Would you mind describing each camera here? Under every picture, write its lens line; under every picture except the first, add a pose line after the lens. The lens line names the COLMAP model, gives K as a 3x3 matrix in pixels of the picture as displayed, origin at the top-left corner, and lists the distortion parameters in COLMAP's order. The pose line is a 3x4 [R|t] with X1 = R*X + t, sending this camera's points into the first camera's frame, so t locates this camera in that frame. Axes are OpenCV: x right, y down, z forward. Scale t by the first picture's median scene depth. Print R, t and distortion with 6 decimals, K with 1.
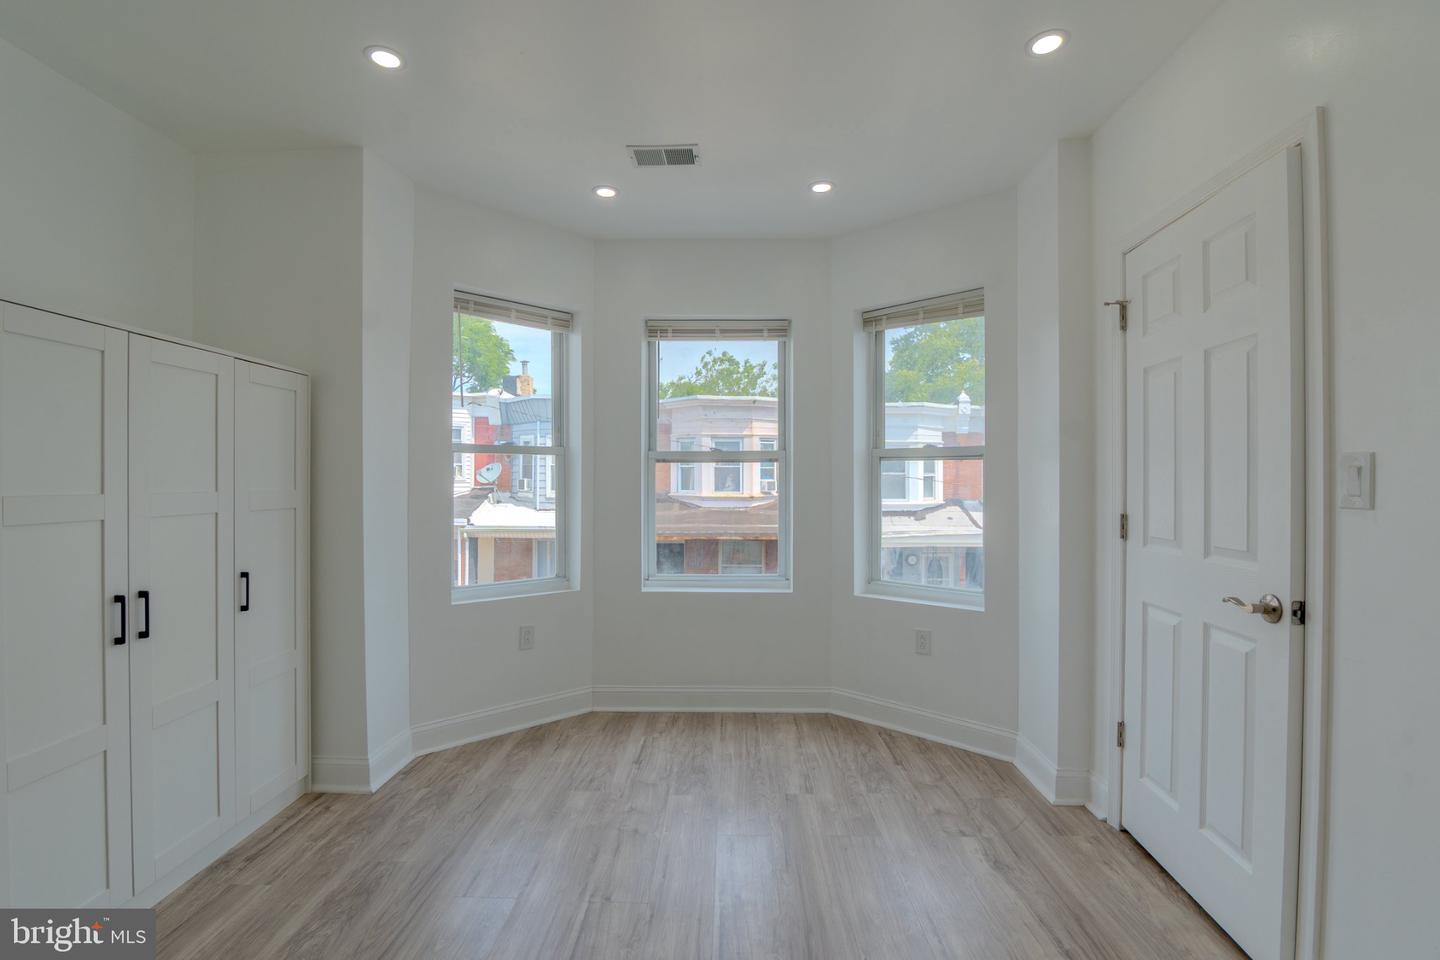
lens RADIAL K [[651.9, 0, 721.2], [0, 651.9, 484.0], [0, 0, 1]] dist [-0.022101, -0.000191]
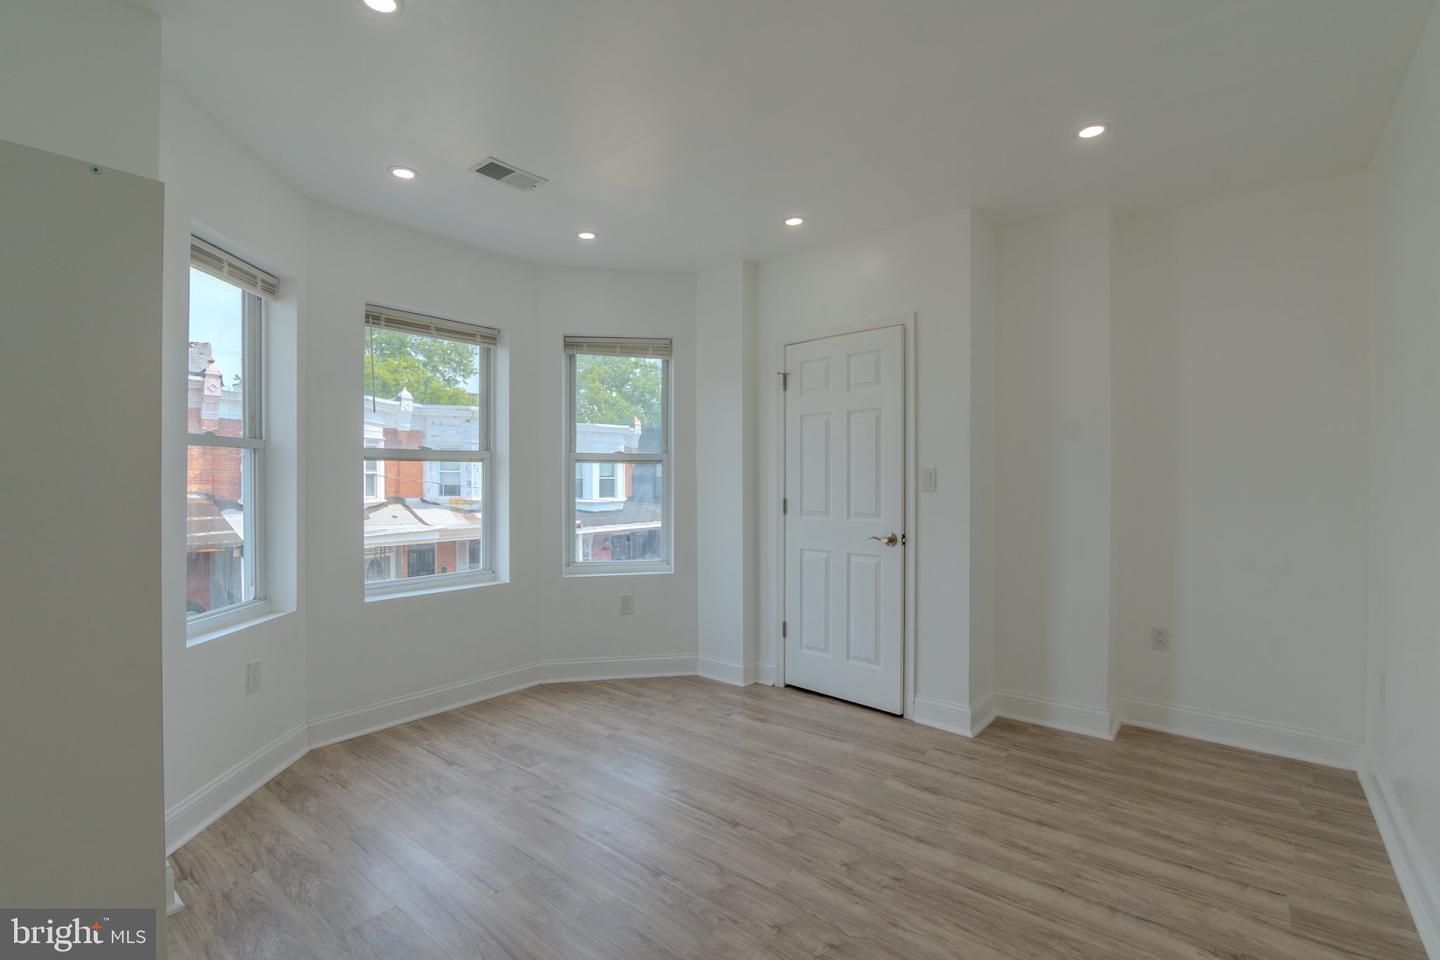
lens RADIAL K [[651.9, 0, 723.7], [0, 651.9, 481.7], [0, 0, 1]] dist [-0.022101, -0.000191]
pose [[0.614377, -0.006953, 0.788982, -0.643171], [0.005929, 0.999974, 0.004195, -0.004788], [-0.788991, 0.002100, 0.614402, 0.060621]]
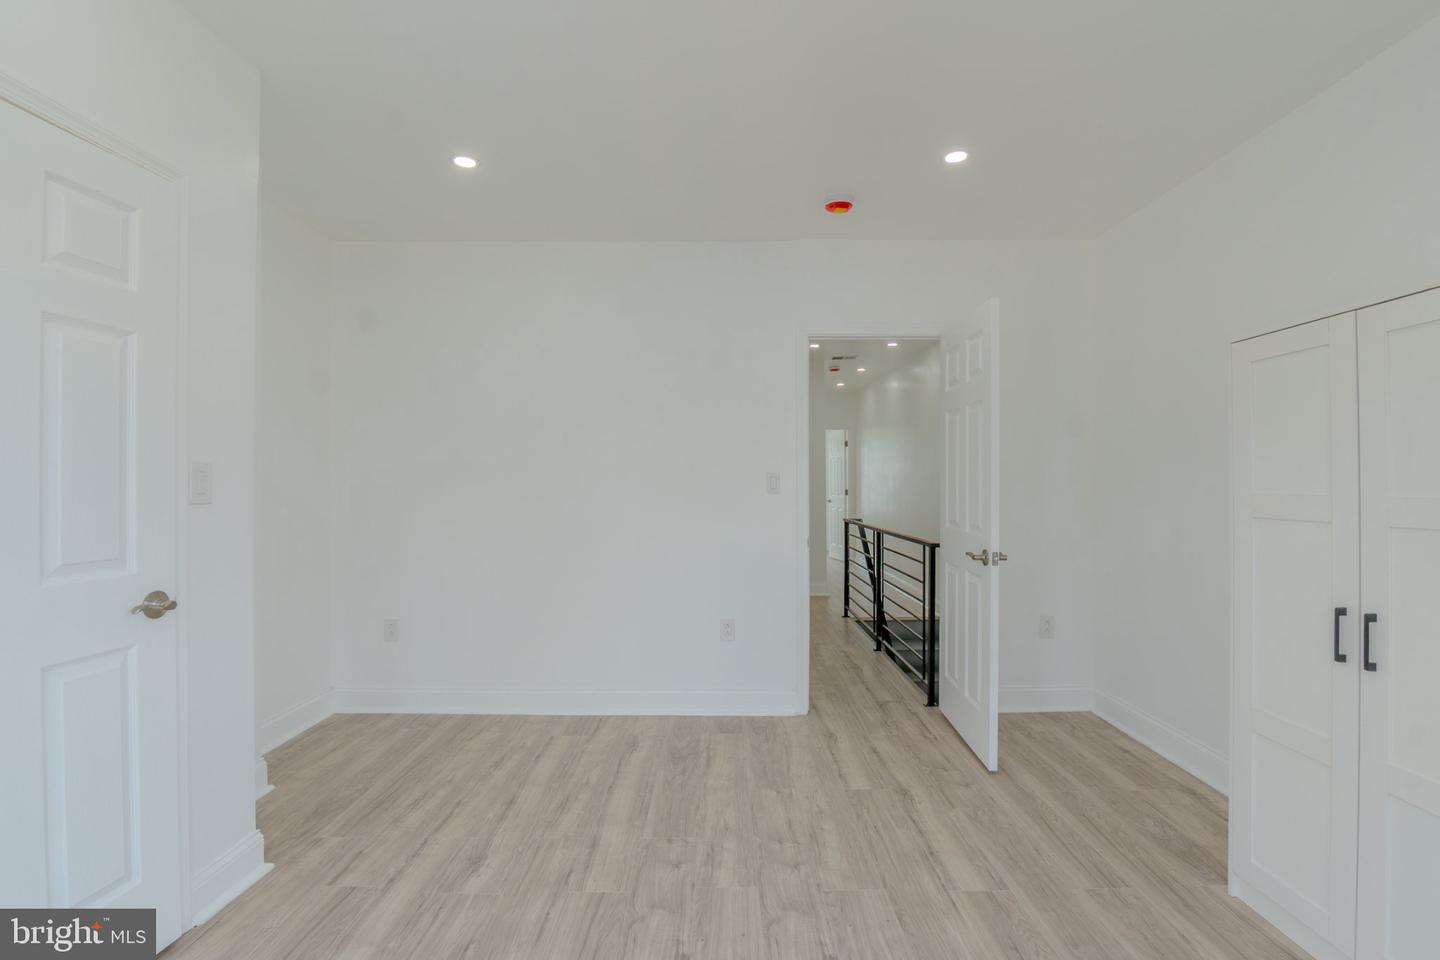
lens RADIAL K [[651.9, 0, 719.6], [0, 651.9, 485.7], [0, 0, 1]] dist [-0.022101, -0.000191]
pose [[-0.999902, 0.000014, -0.014011, -0.027157], [-0.000153, 0.999929, 0.011924, -0.006675], [0.014010, 0.011925, -0.999831, 1.121136]]
